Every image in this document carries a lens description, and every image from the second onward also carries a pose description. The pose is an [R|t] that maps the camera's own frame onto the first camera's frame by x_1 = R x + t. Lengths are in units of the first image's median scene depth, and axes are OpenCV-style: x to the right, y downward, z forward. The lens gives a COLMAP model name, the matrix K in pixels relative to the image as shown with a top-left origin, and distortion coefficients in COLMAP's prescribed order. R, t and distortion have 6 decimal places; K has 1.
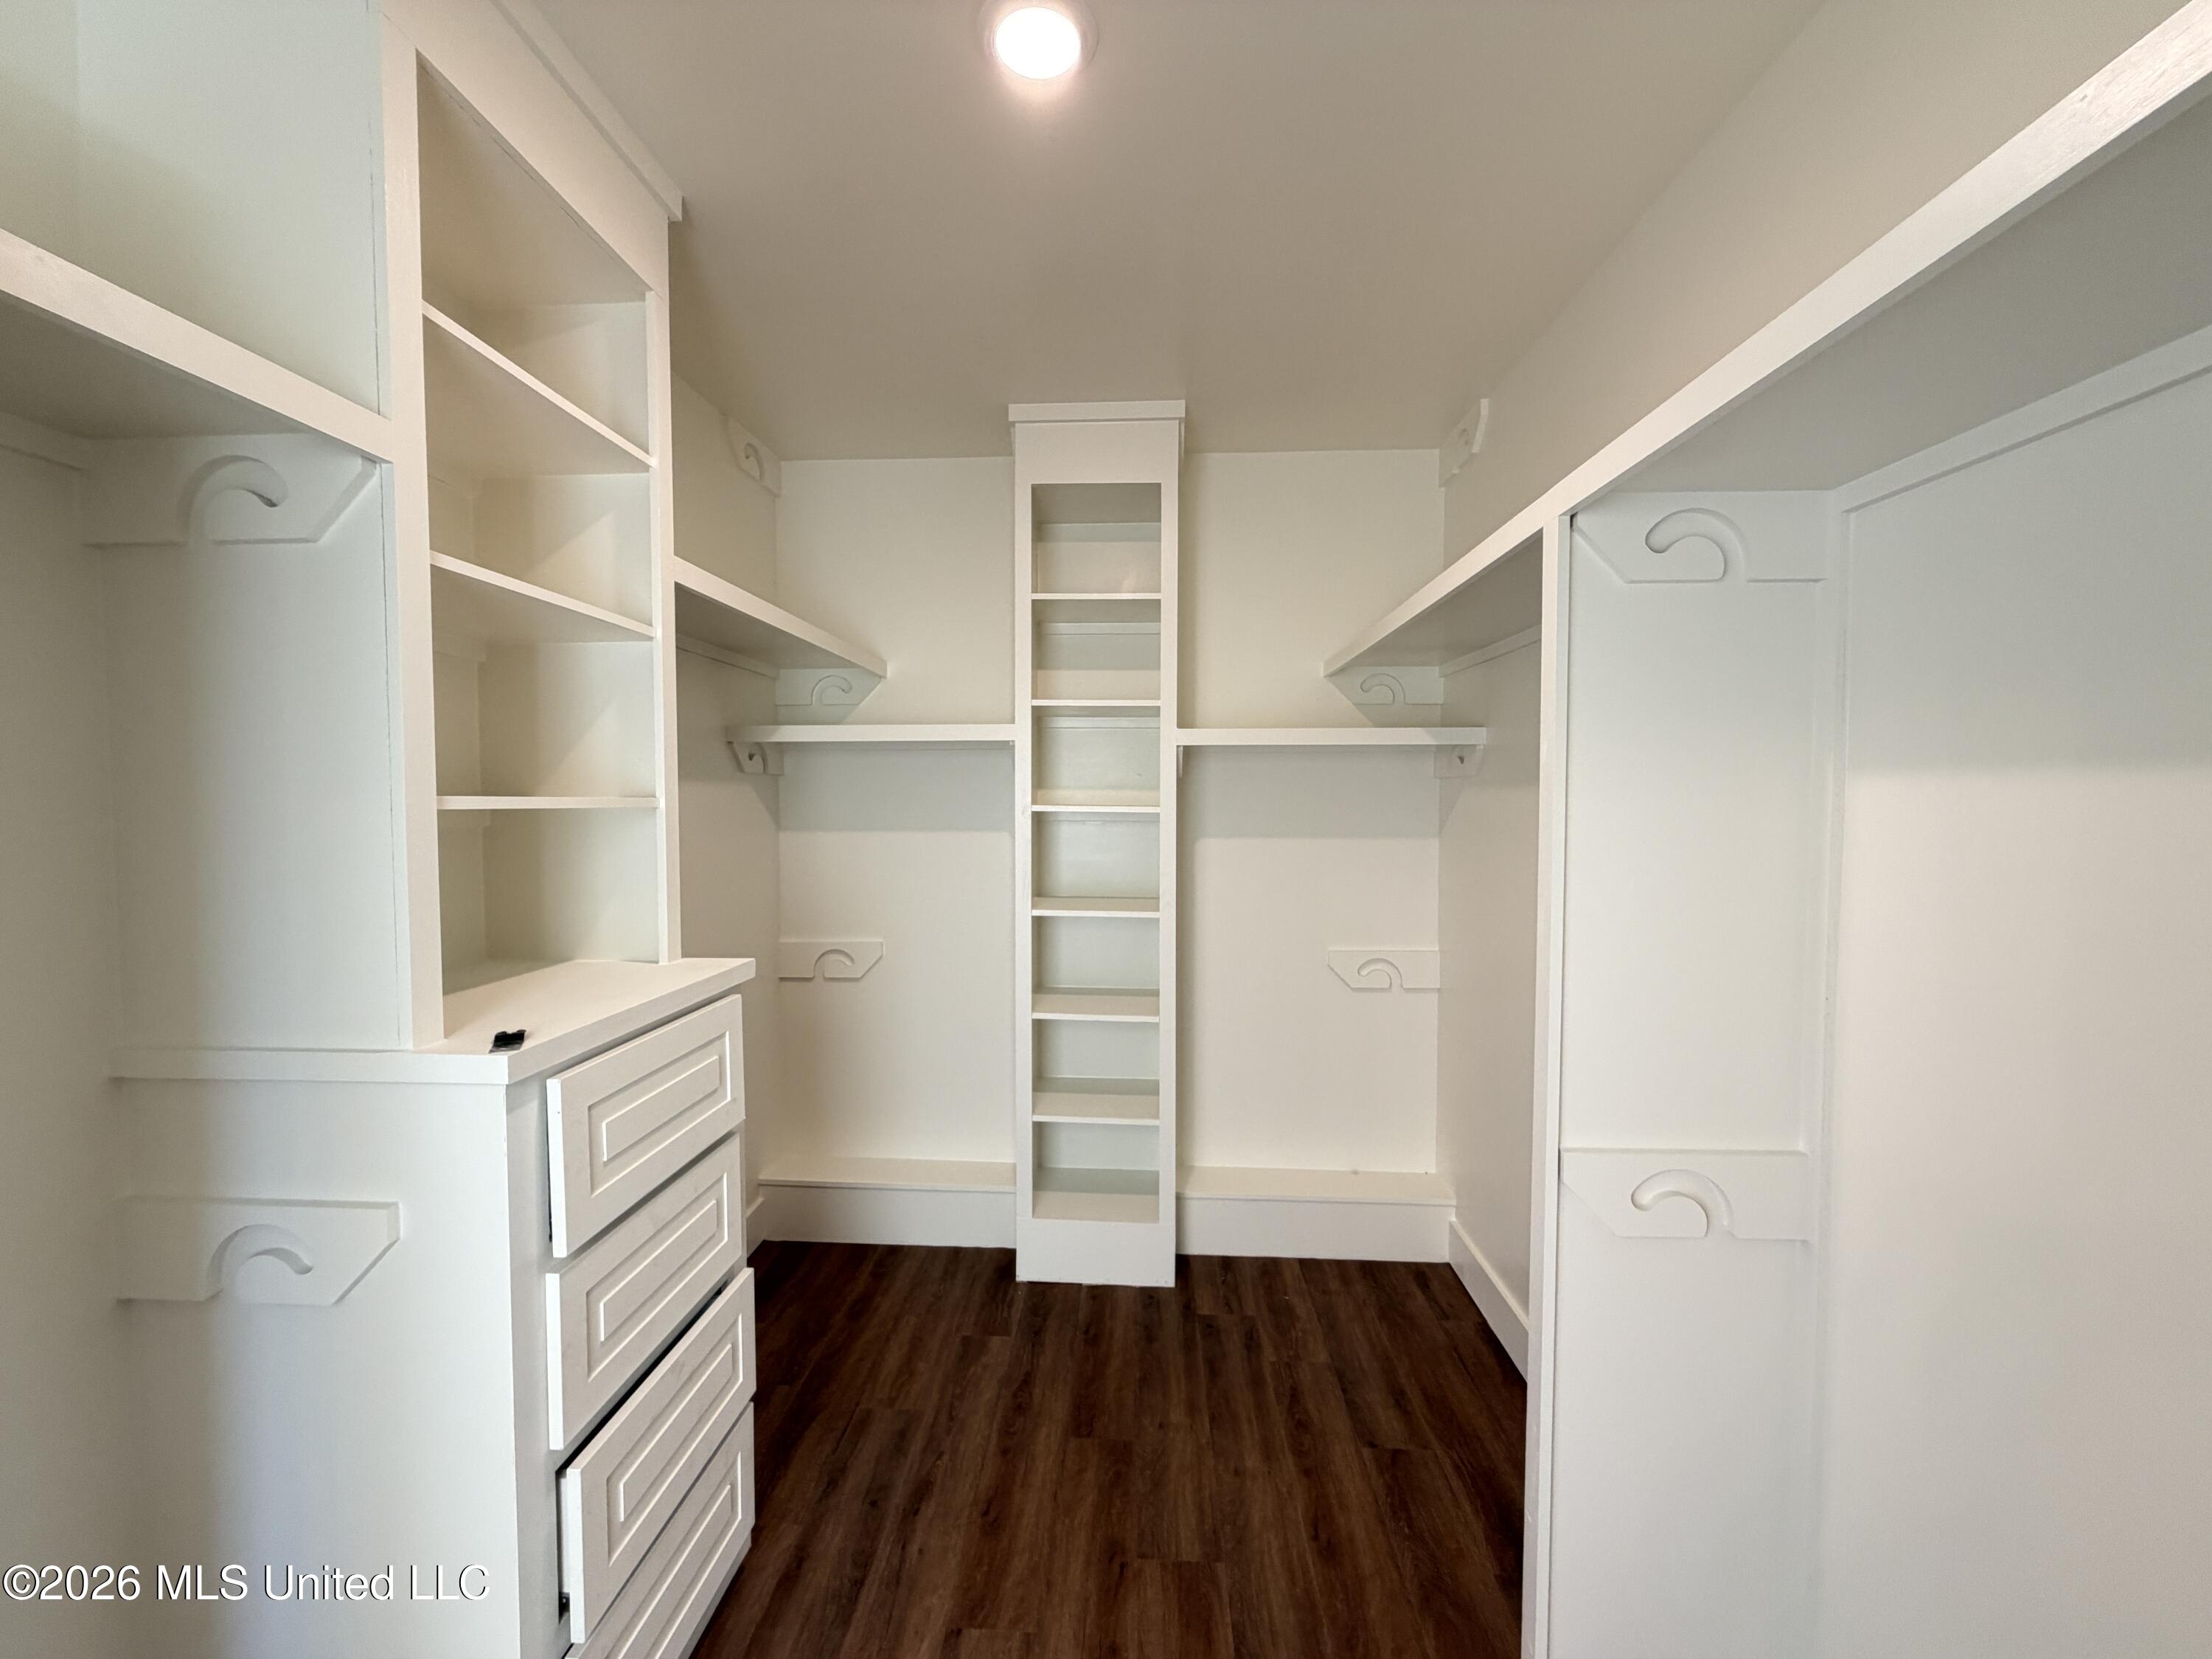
lens RADIAL K [[882.1, 0, 1100.9], [0, 882.1, 829.0], [0, 0, 1]] dist [-0.000865, 0.000457]
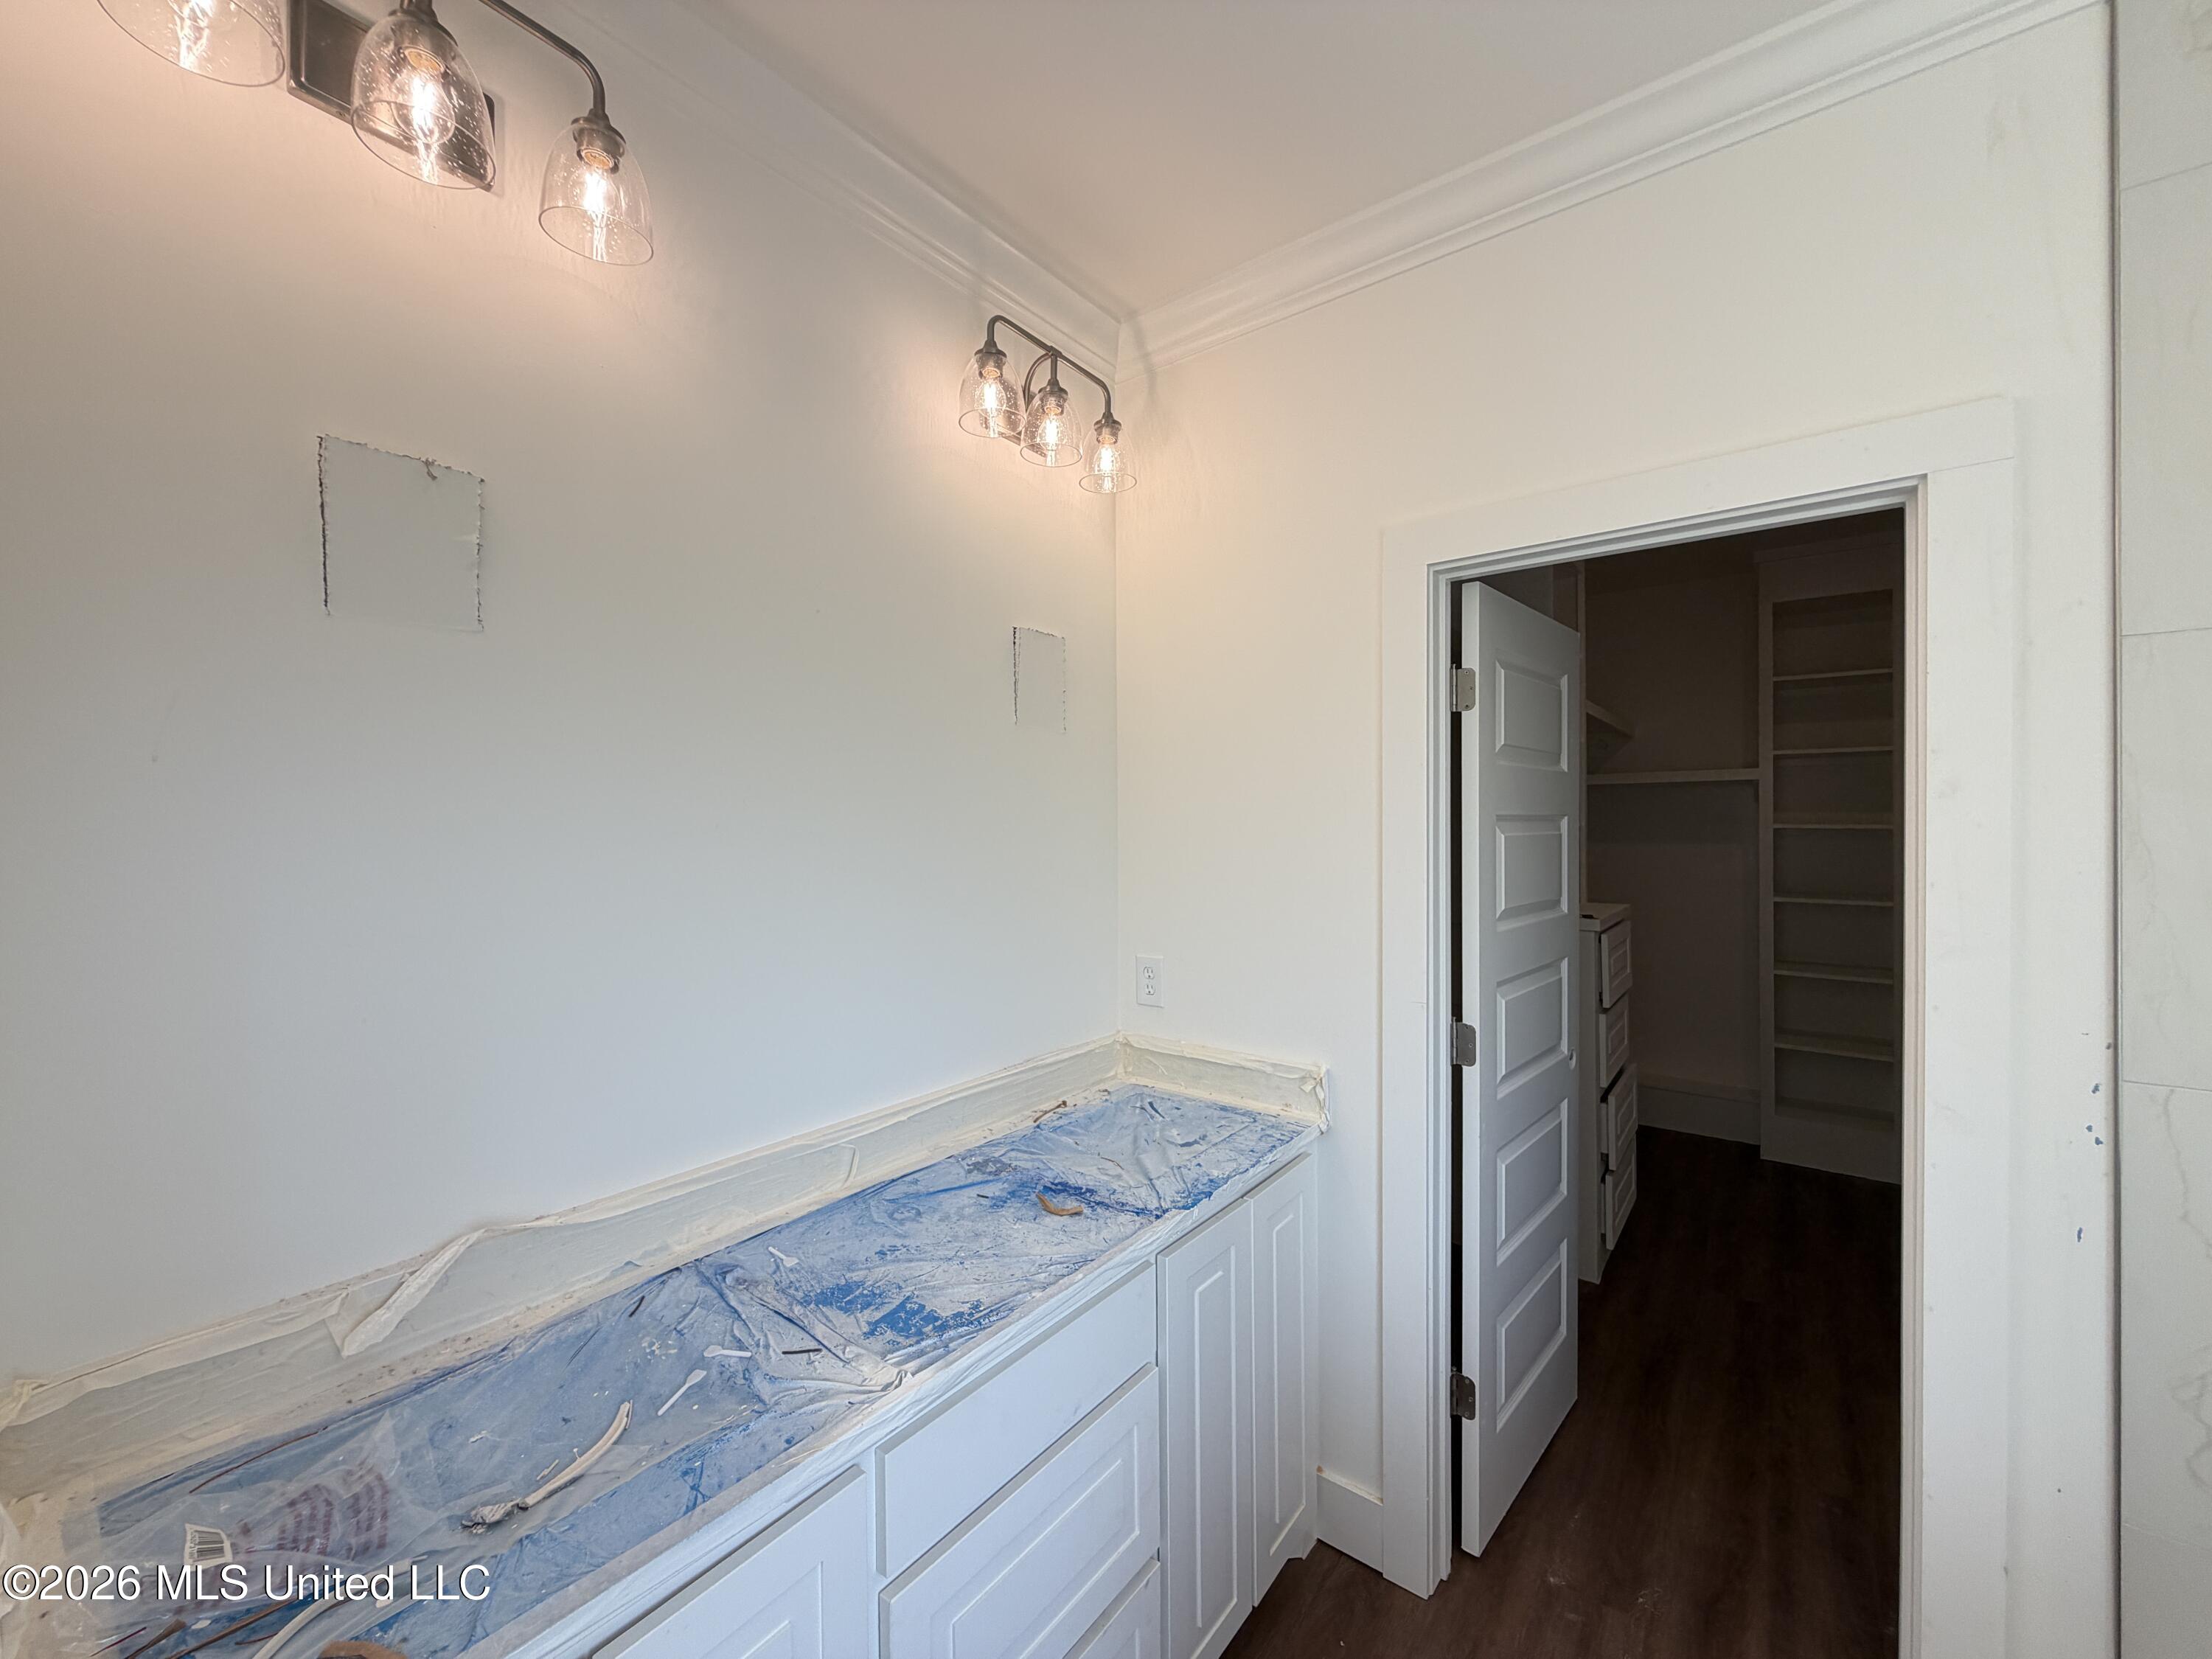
lens RADIAL K [[882.1, 0, 1111.6], [0, 882.1, 829.6], [0, 0, 1]] dist [-0.000865, 0.000457]
pose [[0.823411, -0.007201, -0.567399, -0.153173], [-0.007923, 0.999676, -0.024186, 0.026201], [0.567390, 0.024410, 0.823087, -0.798087]]
